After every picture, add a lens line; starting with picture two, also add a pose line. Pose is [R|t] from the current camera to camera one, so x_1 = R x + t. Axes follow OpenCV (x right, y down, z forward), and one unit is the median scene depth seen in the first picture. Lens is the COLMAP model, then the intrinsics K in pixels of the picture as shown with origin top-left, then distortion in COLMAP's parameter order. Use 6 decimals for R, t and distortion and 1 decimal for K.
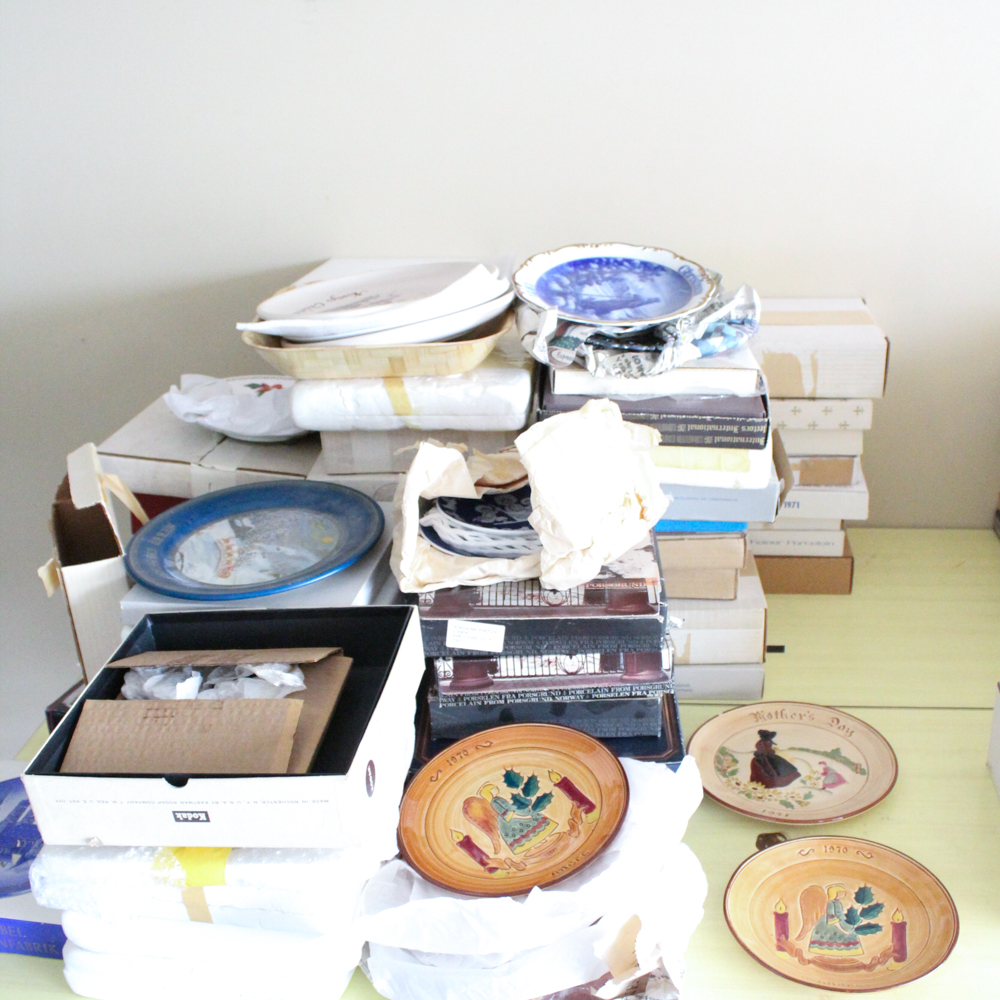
lens RADIAL K [[1250.3, 0, 500.4], [0, 1250.3, 498.7], [0, 0, 1]] dist [-0.145977, 0.000000]
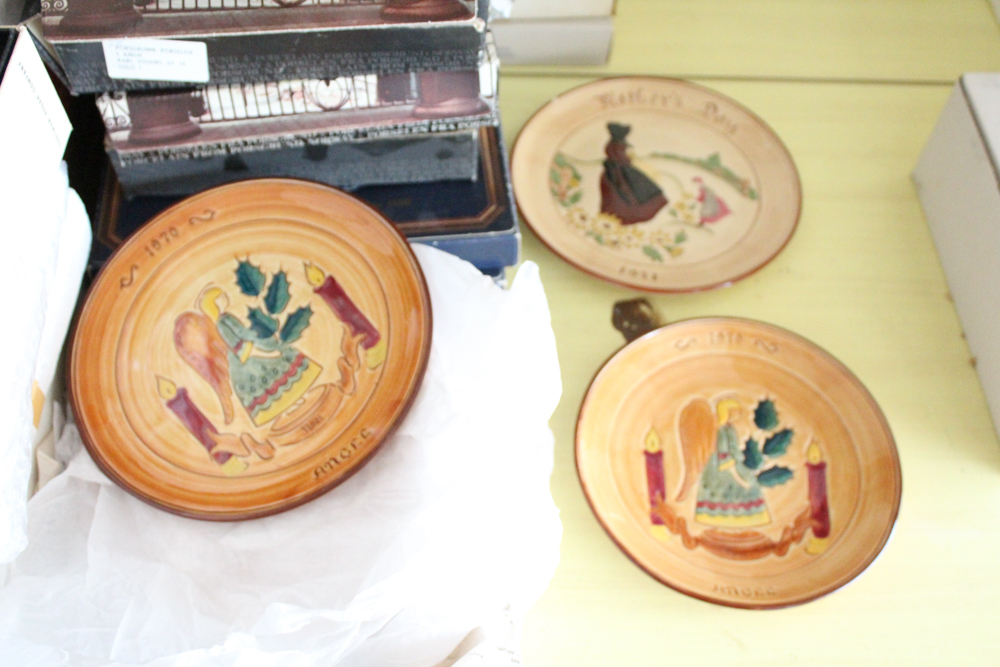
lens RADIAL K [[1027.6, 0, 494.7], [0, 1027.6, 336.9], [0, 0, 1]] dist [-0.107097, 0.000000]
pose [[0.986329, -0.080091, 0.144013, 0.056196], [-0.009306, 0.845473, 0.533937, -0.030092], [-0.164523, -0.527978, 0.833169, 0.525686]]
